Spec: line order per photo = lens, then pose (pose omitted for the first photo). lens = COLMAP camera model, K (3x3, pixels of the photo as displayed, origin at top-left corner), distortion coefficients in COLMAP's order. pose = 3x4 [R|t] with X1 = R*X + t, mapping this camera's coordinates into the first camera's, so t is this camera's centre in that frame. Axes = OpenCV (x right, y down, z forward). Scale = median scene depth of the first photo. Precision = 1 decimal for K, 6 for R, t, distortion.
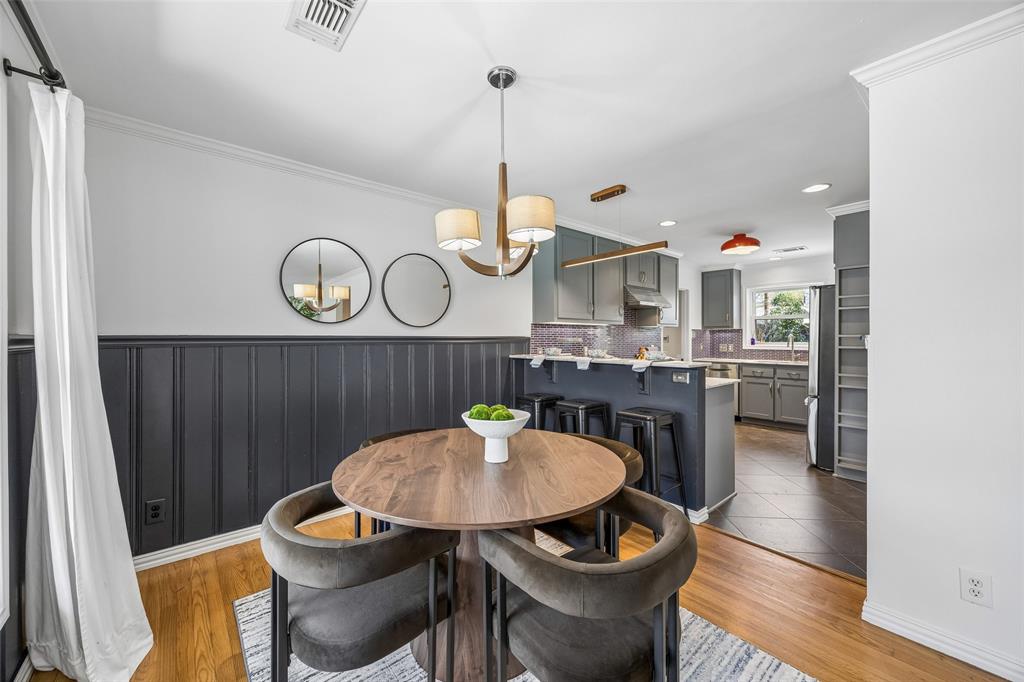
lens RADIAL K [[390.2, 0, 512.5], [0, 390.2, 339.7], [0, 0, 1]] dist [0.005868, 0.000104]
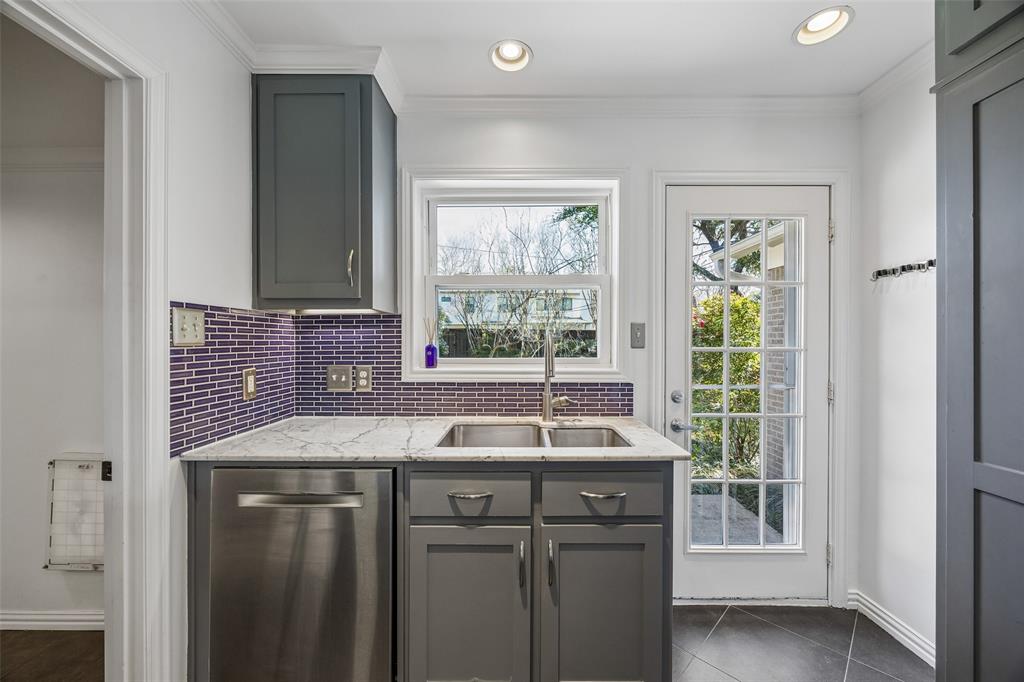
lens RADIAL K [[390.2, 0, 512.5], [0, 390.2, 339.7], [0, 0, 1]] dist [0.005868, 0.000104]
pose [[0.658586, 0.007254, 0.752470, 0.591894], [0.002250, 0.999930, -0.011609, -0.006326], [-0.752502, 0.009338, 0.658524, 1.042196]]
